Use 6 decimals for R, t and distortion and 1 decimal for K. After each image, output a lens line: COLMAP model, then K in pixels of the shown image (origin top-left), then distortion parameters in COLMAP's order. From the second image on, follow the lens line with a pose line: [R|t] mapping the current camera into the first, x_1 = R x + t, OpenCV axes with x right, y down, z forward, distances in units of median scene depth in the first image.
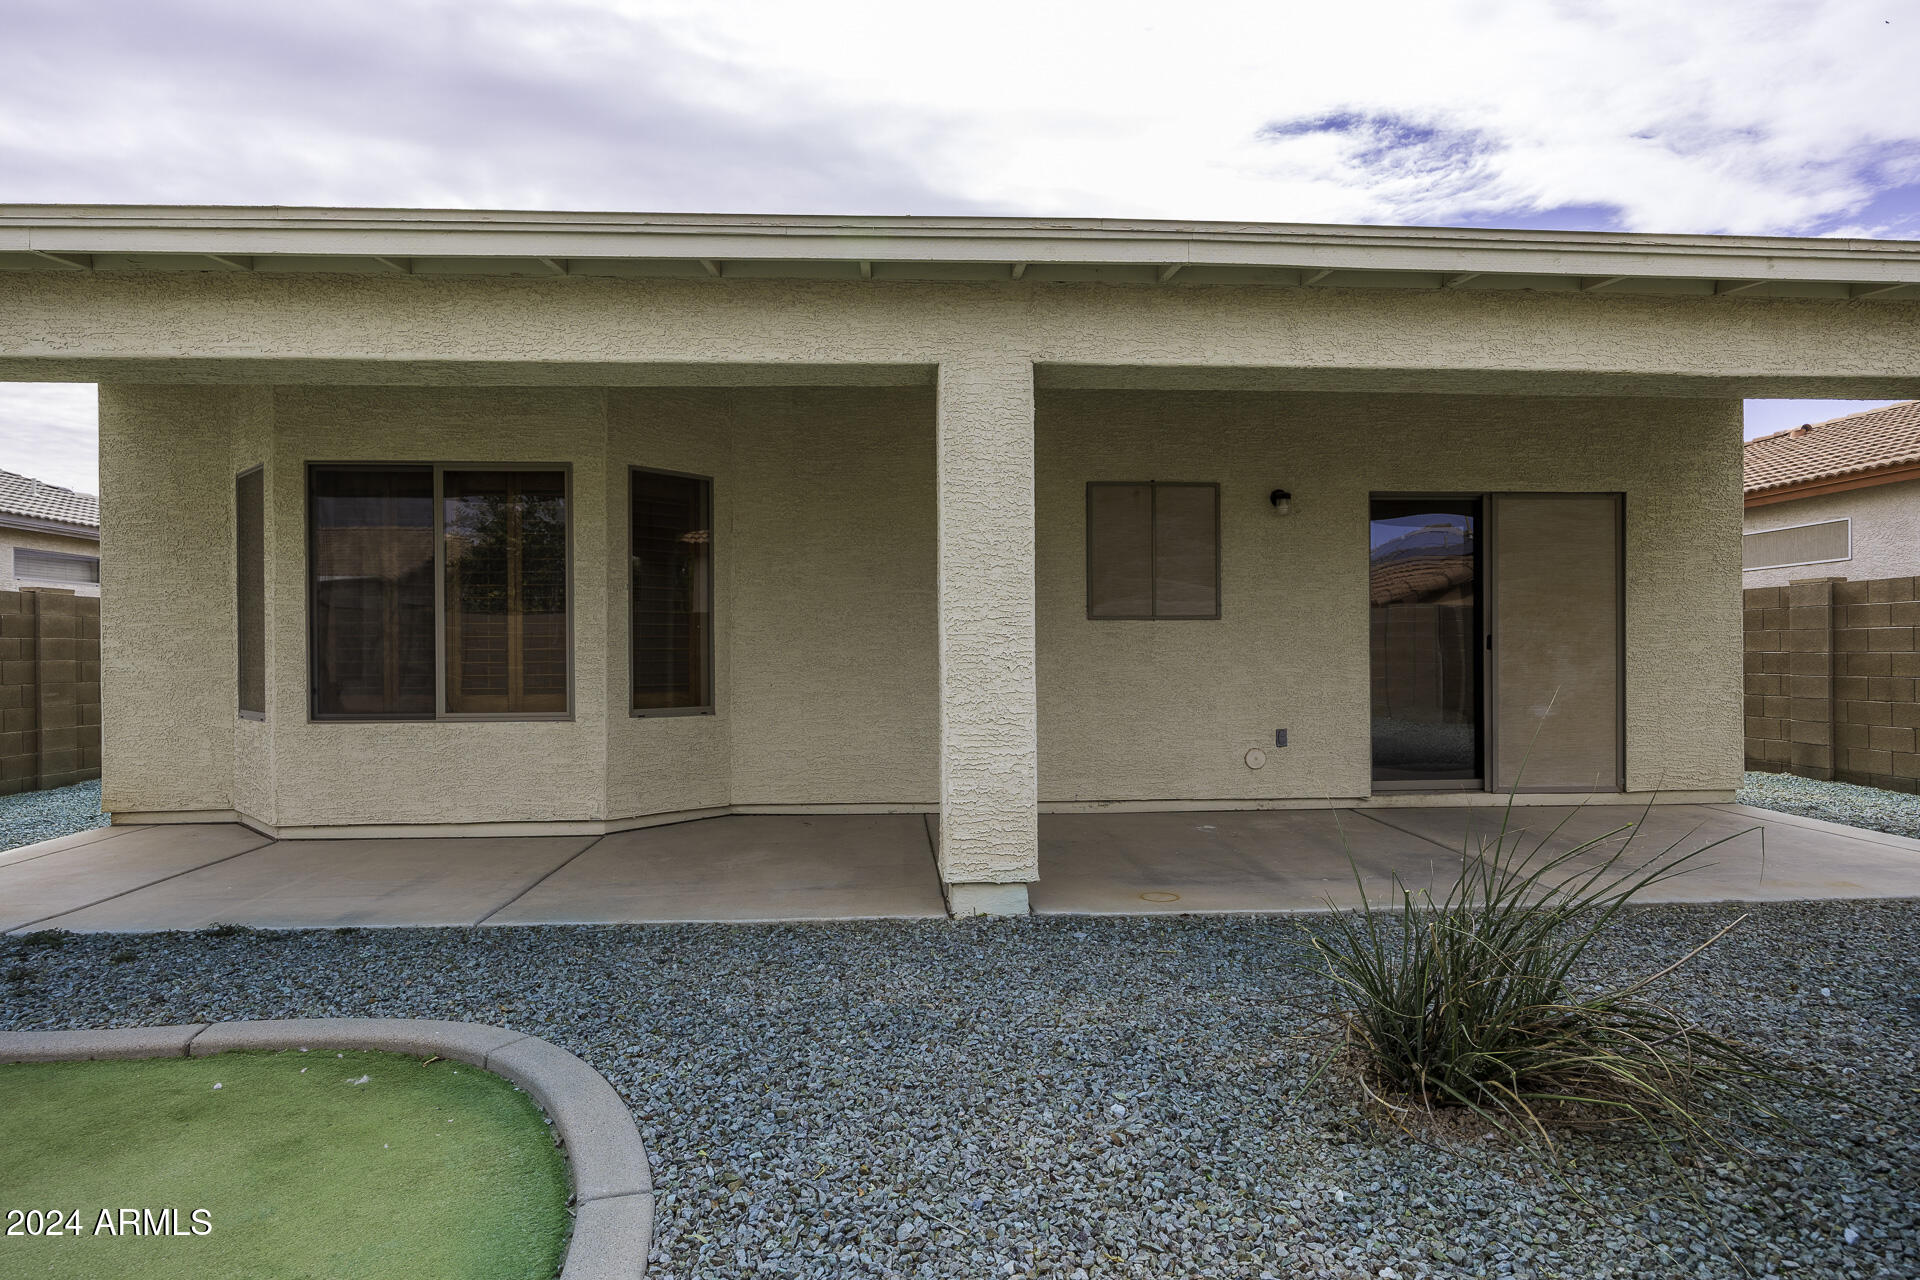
lens RADIAL K [[1011.9, 0, 957.9], [0, 1011.9, 652.9], [0, 0, 1]] dist [-0.003709, -0.004276]
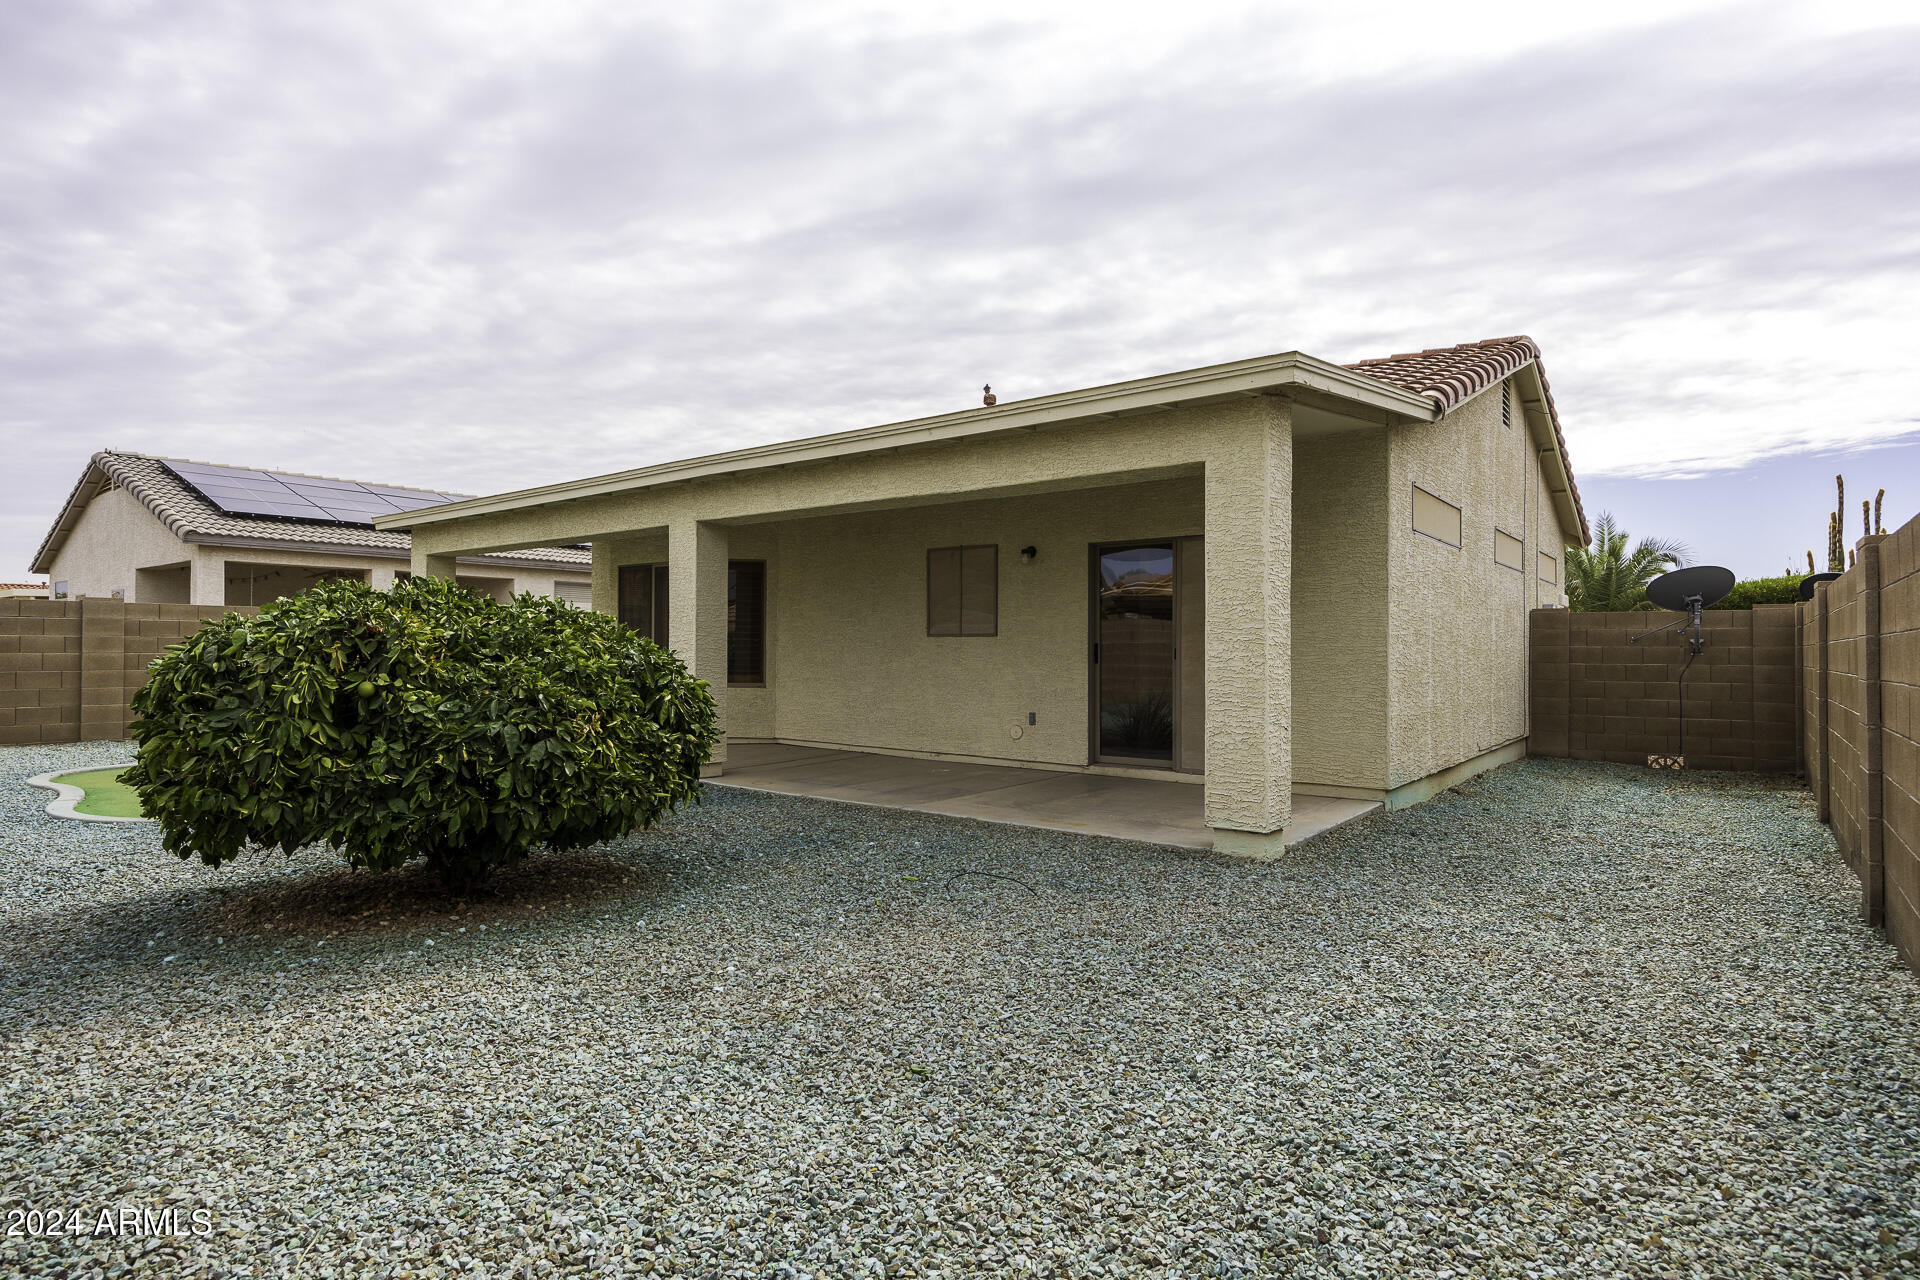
lens RADIAL K [[1011.9, 0, 956.3], [0, 1011.9, 639.5], [0, 0, 1]] dist [-0.003709, -0.004276]
pose [[0.750307, 0.002838, -0.661083, 1.198606], [-0.010617, 0.999914, -0.007758, -0.016386], [0.661004, 0.012839, 0.750272, -0.150945]]
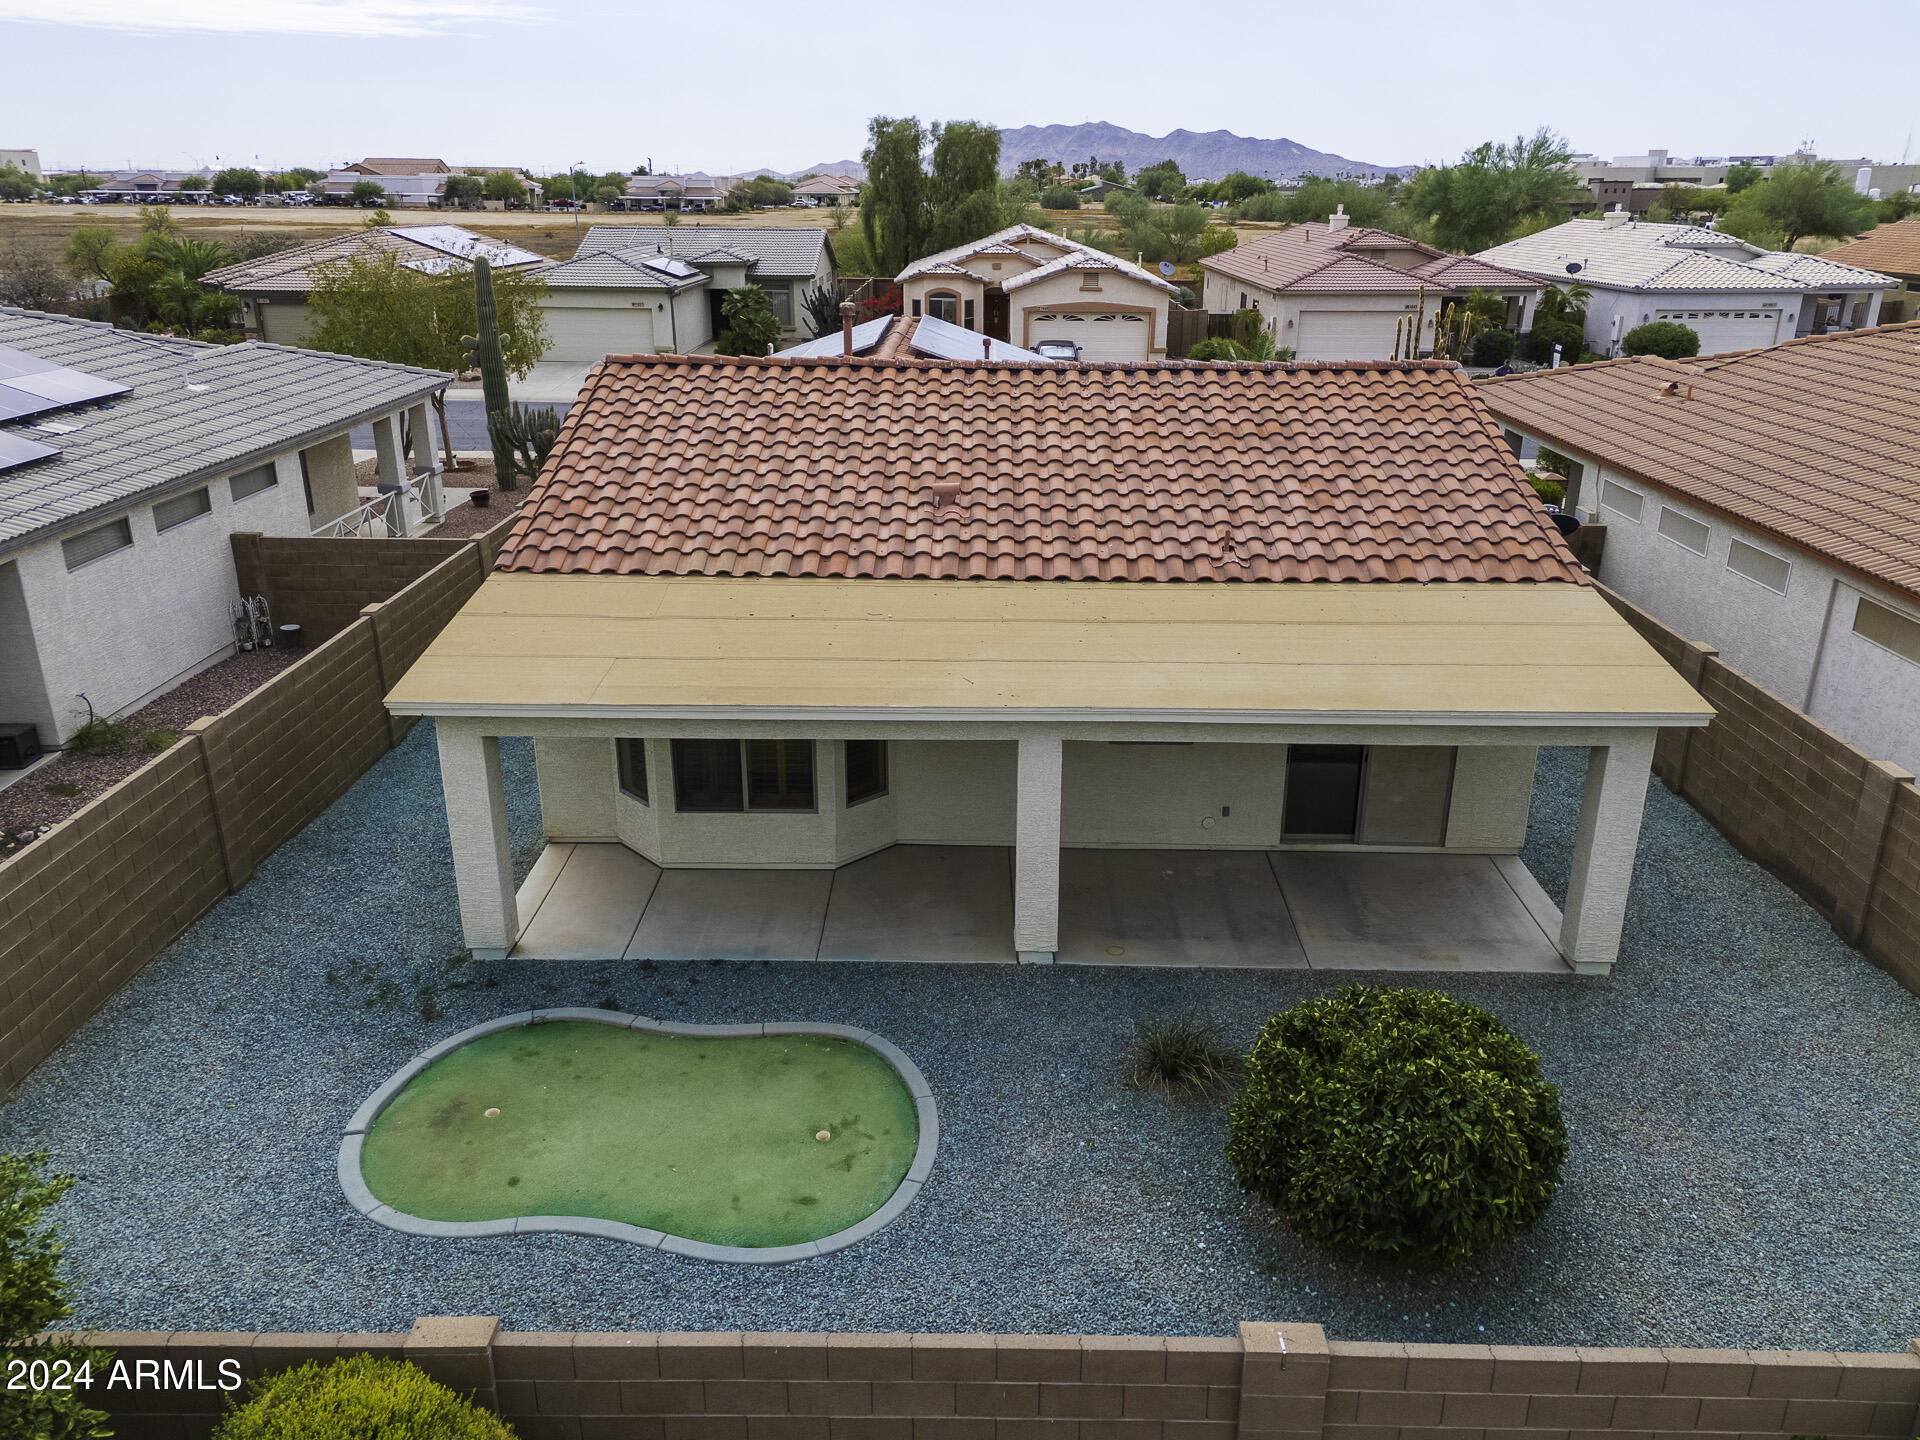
lens RADIAL K [[1352.4, 0, 961.9], [0, 1352.4, 716.5], [0, 0, 1]] dist [0.081304, -0.000062]
pose [[0.997313, 0.033292, -0.065255, 0.029350], [-0.008591, 0.937776, 0.347135, -0.835618], [0.072751, -0.345641, 0.935542, -1.063510]]
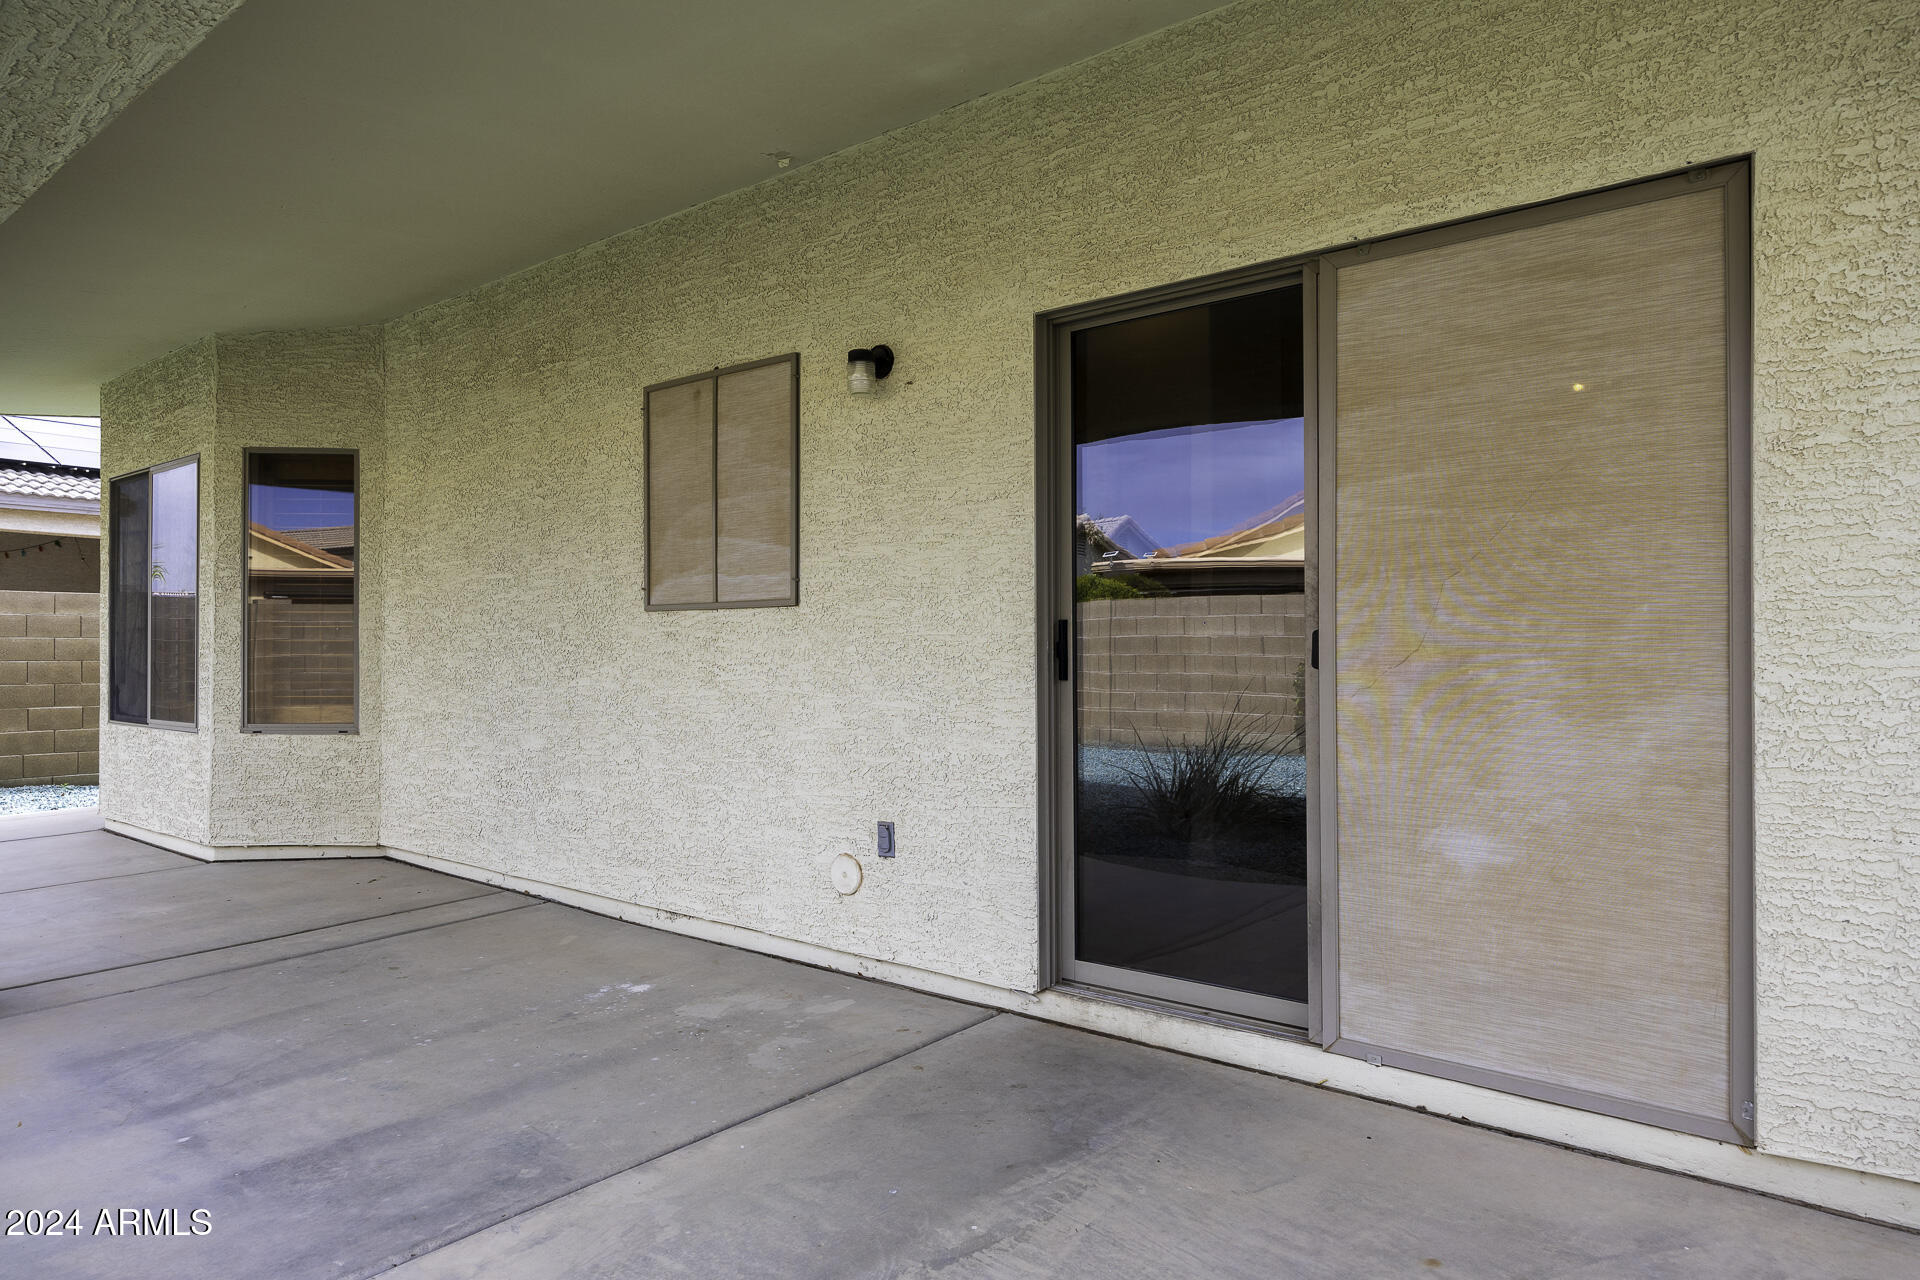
lens RADIAL K [[1164.3, 0, 958.8], [0, 1164.3, 639.5], [0, 0, 1]] dist [-0.005385, -0.000530]
pose [[0.741512, -0.002996, -0.670933, 0.739923], [-0.003393, 0.999960, -0.008215, -0.010503], [0.670932, 0.008368, 0.741472, 0.602084]]
